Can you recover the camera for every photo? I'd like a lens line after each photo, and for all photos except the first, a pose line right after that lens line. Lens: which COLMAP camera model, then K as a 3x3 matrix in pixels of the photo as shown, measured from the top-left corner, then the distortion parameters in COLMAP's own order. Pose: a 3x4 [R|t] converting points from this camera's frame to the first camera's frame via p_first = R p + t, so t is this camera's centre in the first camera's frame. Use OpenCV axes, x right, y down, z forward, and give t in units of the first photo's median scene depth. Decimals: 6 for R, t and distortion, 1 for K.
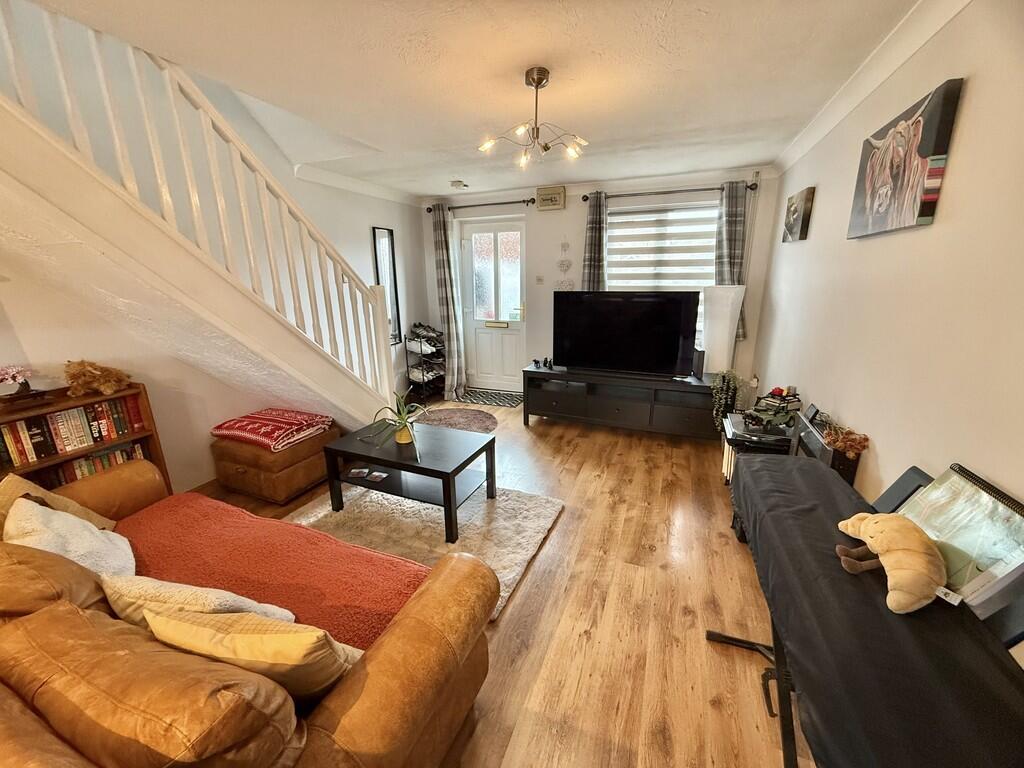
lens RADIAL K [[407.4, 0, 511.2], [0, 407.4, 383.2], [0, 0, 1]] dist [0.003012, -0.000364]
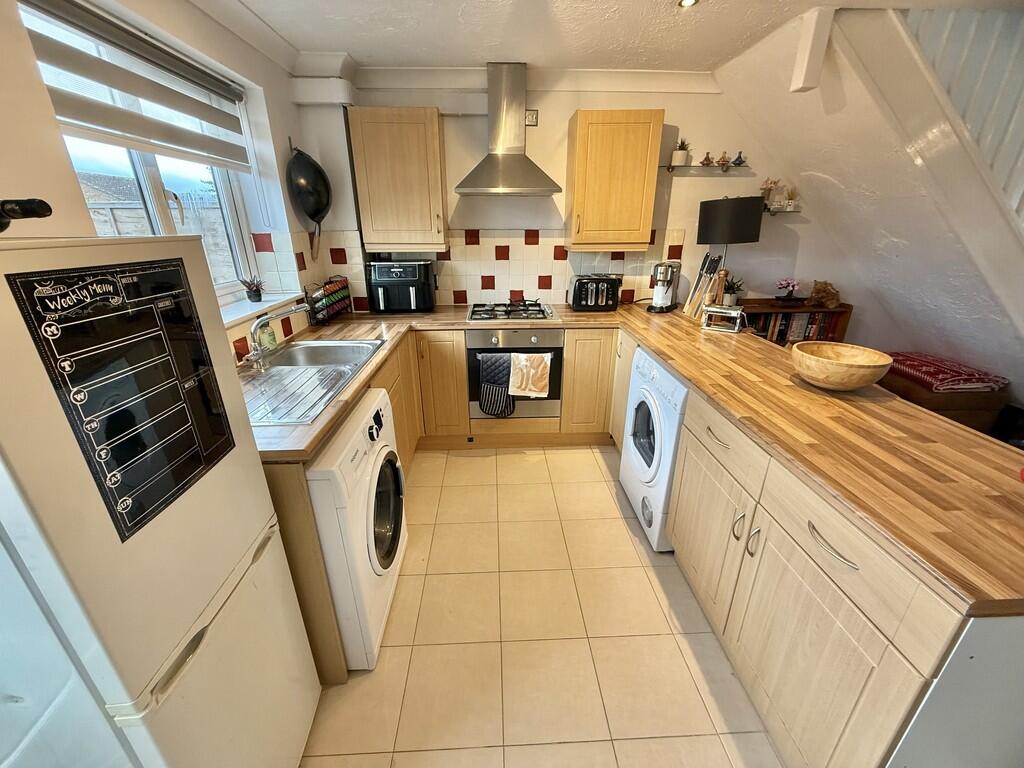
lens RADIAL K [[407.4, 0, 511.0], [0, 407.4, 382.7], [0, 0, 1]] dist [0.003012, -0.000364]
pose [[0.411460, 0.339510, -0.845833, -0.149559], [-0.233844, 0.936290, 0.262064, 0.134143], [0.880919, 0.089964, 0.464639, -0.500066]]
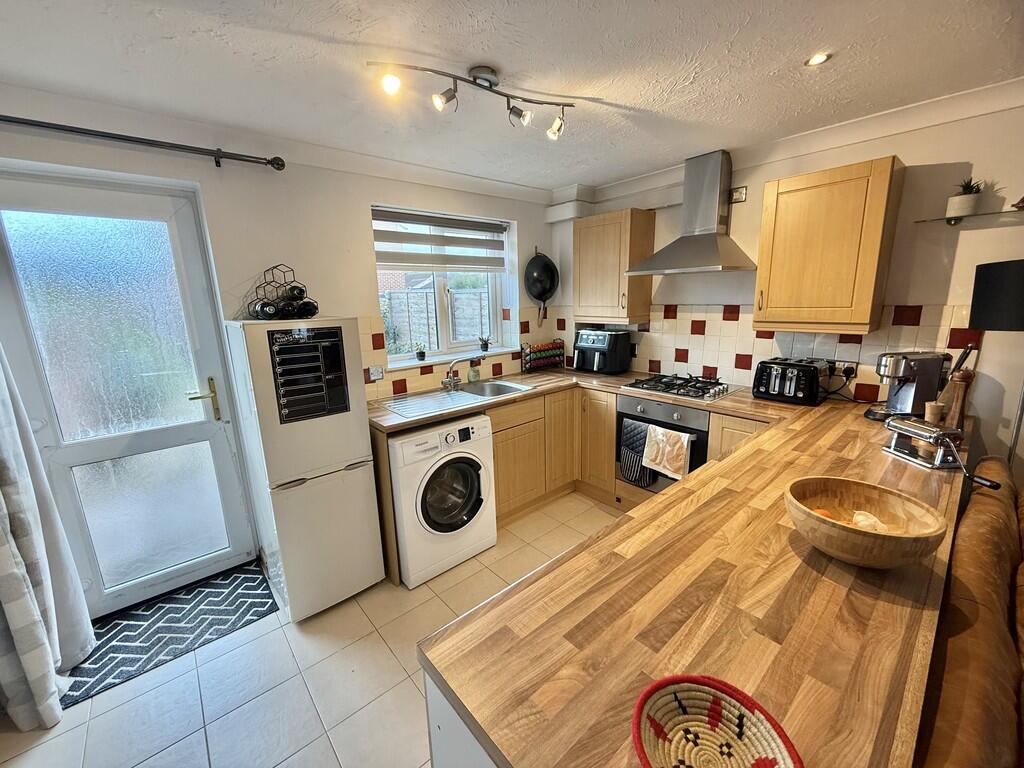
lens RADIAL K [[407.4, 0, 510.2], [0, 407.4, 384.6], [0, 0, 1]] dist [0.003012, -0.000364]
pose [[-0.455897, 0.211105, -0.864634, 0.125394], [-0.196064, 0.923779, 0.328925, -0.186927], [0.868169, 0.319479, -0.379758, 0.524415]]
